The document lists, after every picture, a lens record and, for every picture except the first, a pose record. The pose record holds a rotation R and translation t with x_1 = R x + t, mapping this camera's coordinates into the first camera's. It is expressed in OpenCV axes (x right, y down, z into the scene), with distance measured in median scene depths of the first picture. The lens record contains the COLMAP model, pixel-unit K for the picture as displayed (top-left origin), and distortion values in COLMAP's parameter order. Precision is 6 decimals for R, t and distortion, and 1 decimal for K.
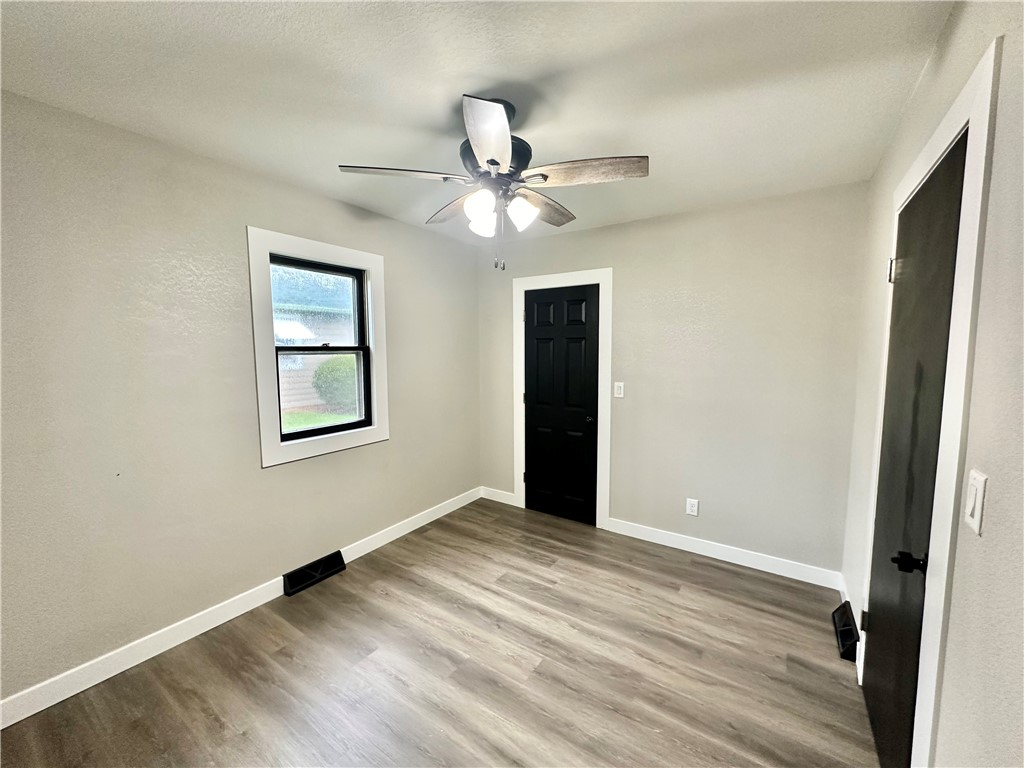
lens RADIAL K [[403.2, 0, 498.4], [0, 403.2, 386.2], [0, 0, 1]] dist [0.001006, -0.000003]
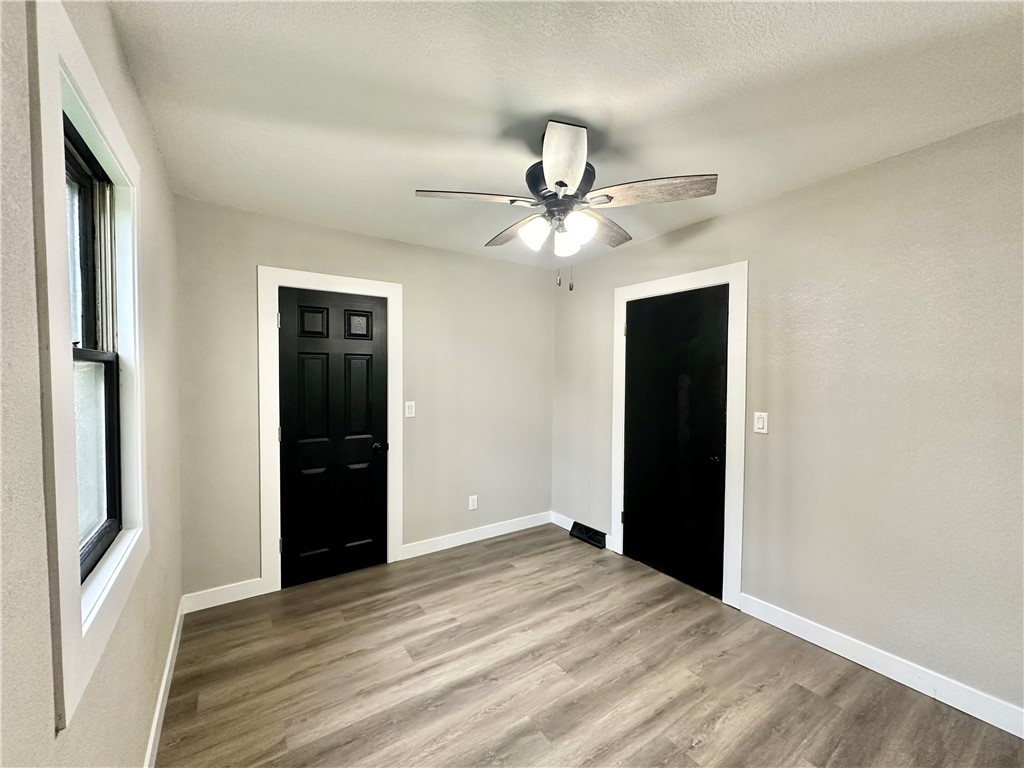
lens RADIAL K [[429.8, 0, 485.1], [0, 429.8, 388.3], [0, 0, 1]] dist [-0.001171, -0.000154]
pose [[0.364578, -0.028292, 0.930743, -0.751585], [0.077182, 0.997017, 0.000074, -0.034567], [-0.927969, 0.071810, 0.365674, 0.549897]]
